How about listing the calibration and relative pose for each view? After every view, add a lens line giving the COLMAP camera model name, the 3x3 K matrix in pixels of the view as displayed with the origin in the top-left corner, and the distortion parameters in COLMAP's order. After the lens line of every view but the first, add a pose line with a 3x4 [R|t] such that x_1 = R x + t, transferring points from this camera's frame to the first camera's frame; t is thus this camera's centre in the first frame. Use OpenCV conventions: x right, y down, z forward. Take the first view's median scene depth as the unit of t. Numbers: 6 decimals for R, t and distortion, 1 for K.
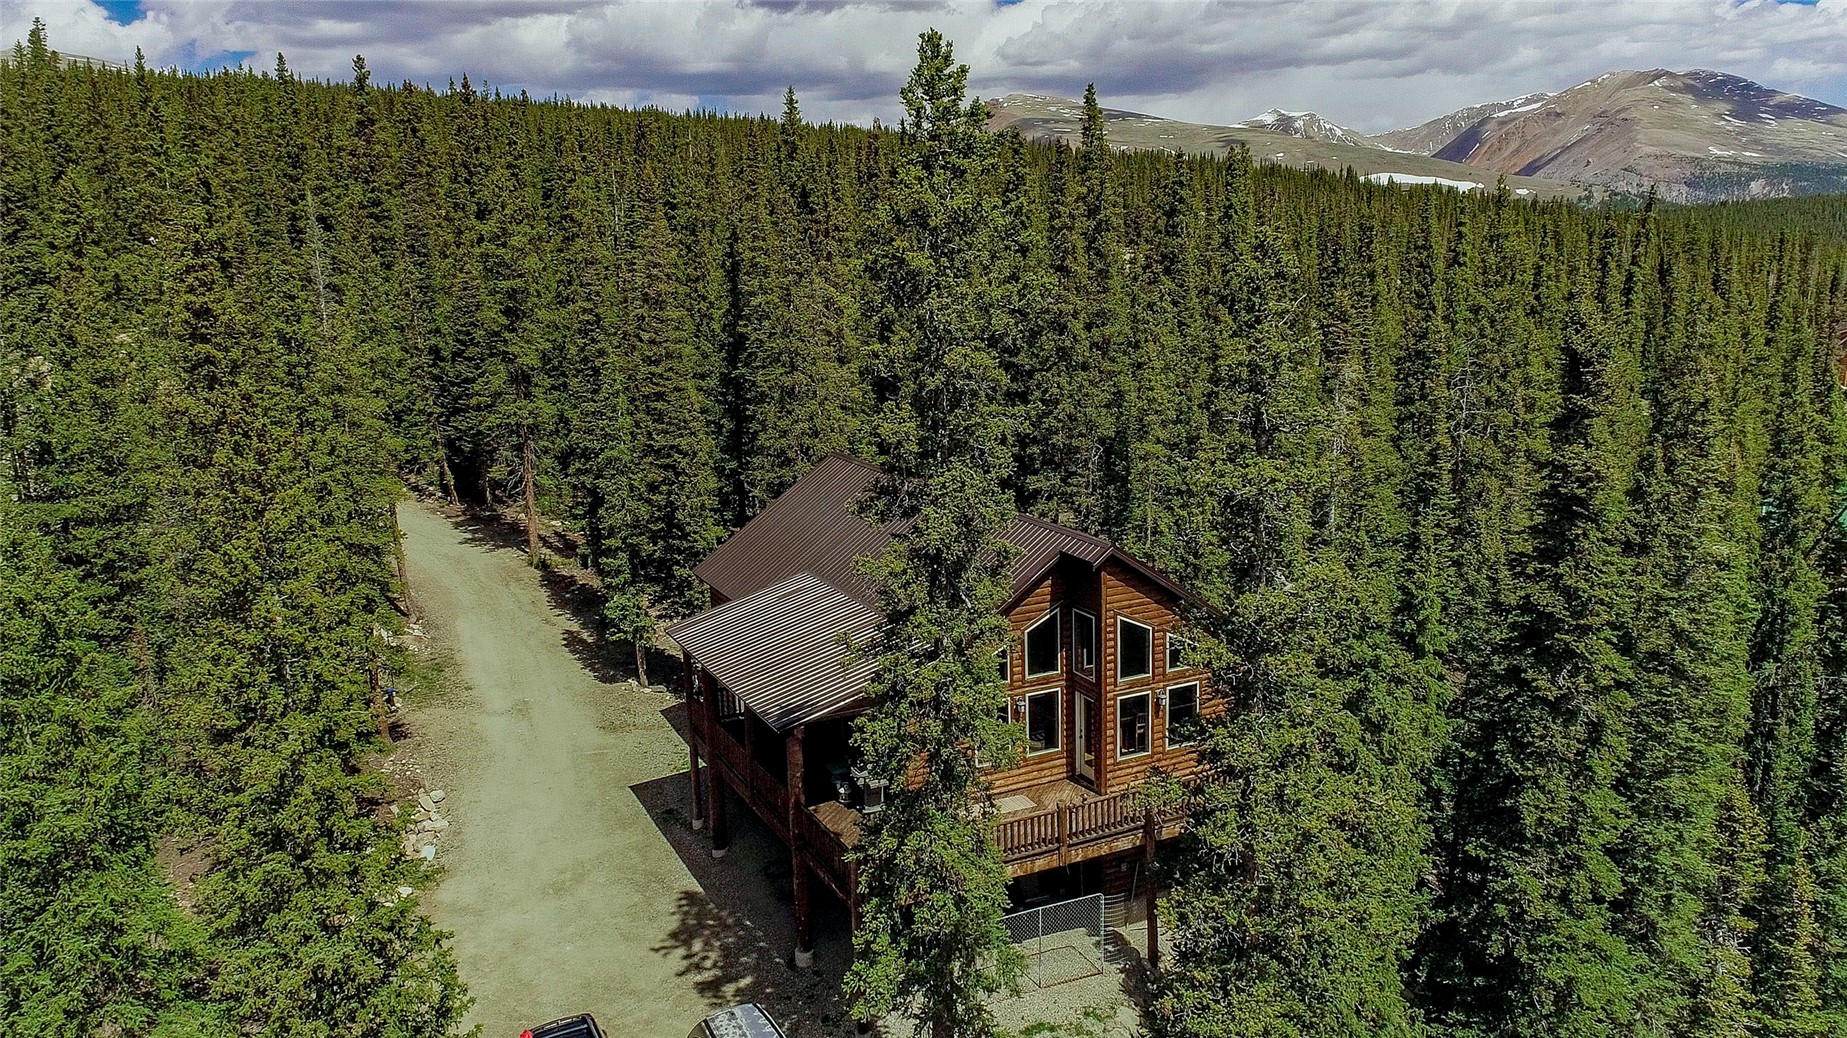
lens RADIAL K [[1381.1, 0, 923.5], [0, 1381.1, 519.0], [0, 0, 1]] dist [-0.006817, 0.001024]
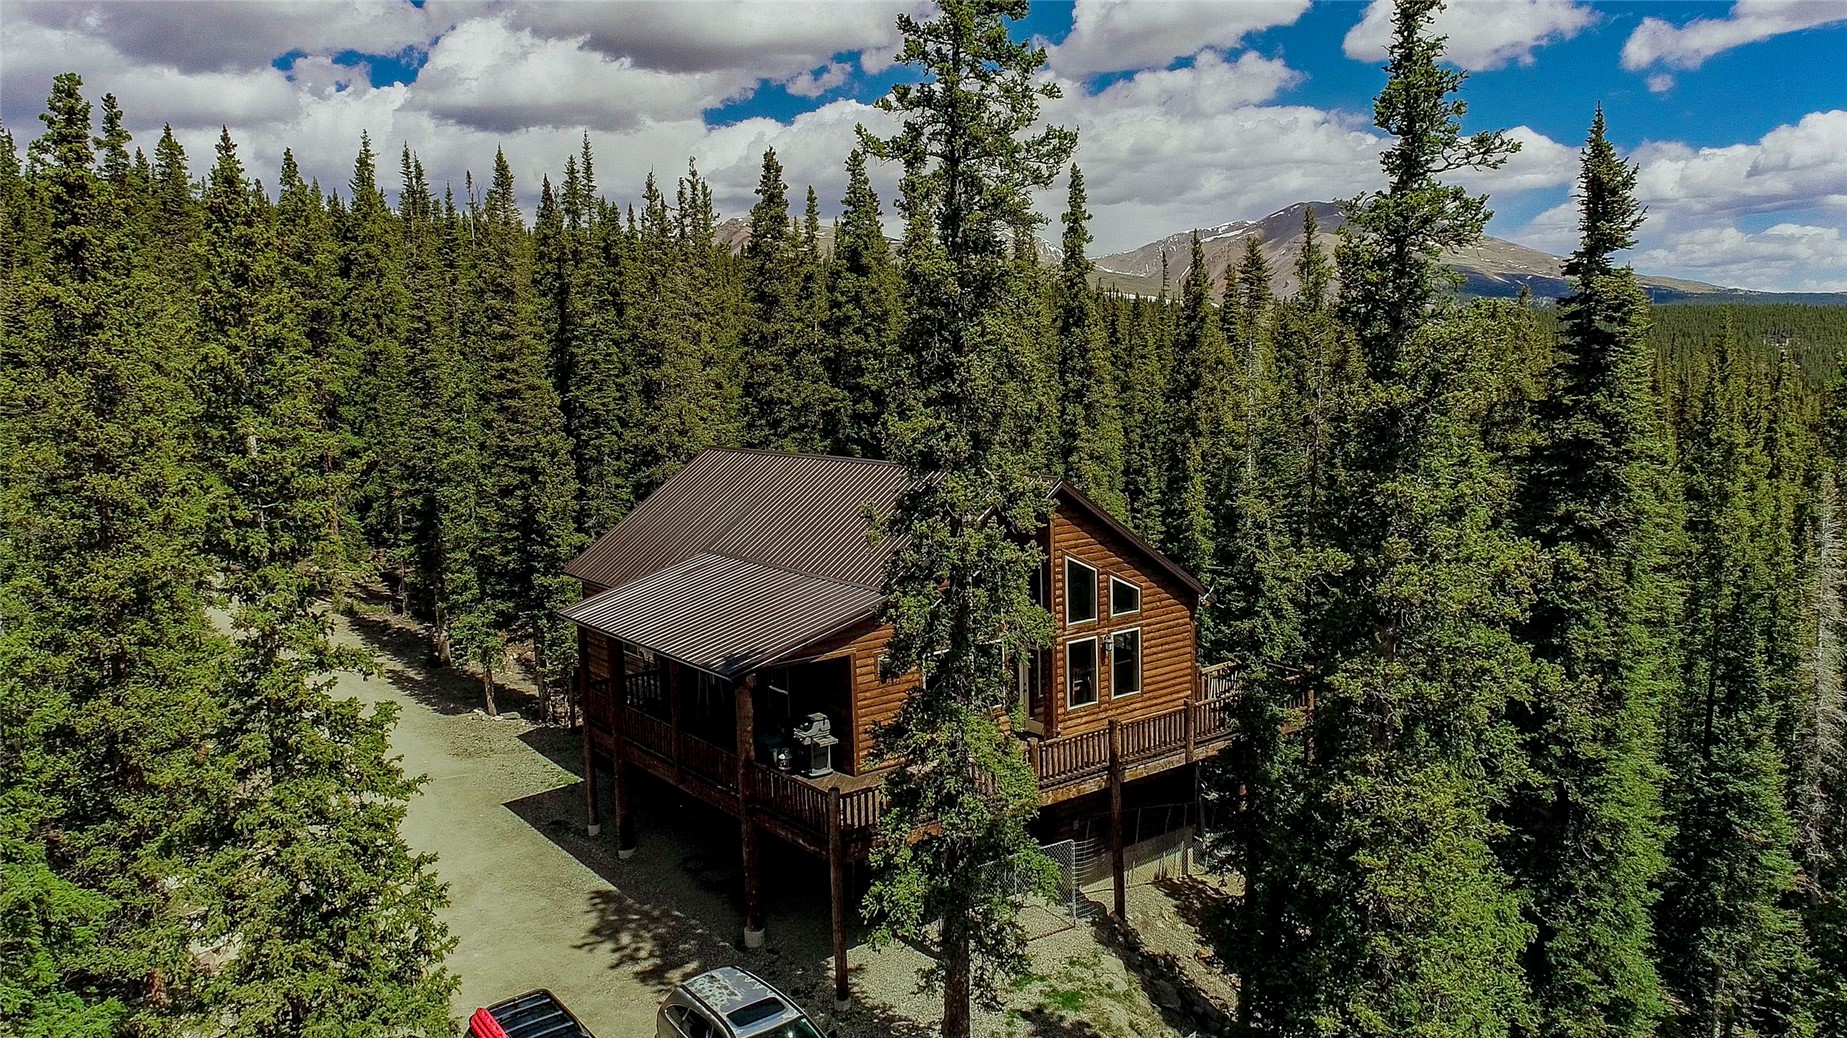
lens RADIAL K [[1381.1, 0, 923.5], [0, 1381.1, 519.0], [0, 0, 1]] dist [-0.006817, 0.001024]
pose [[0.983108, -0.024410, 0.181390, -0.129107], [0.039140, 0.996179, -0.078074, 0.113113], [-0.178791, 0.083855, 0.980307, 0.062390]]
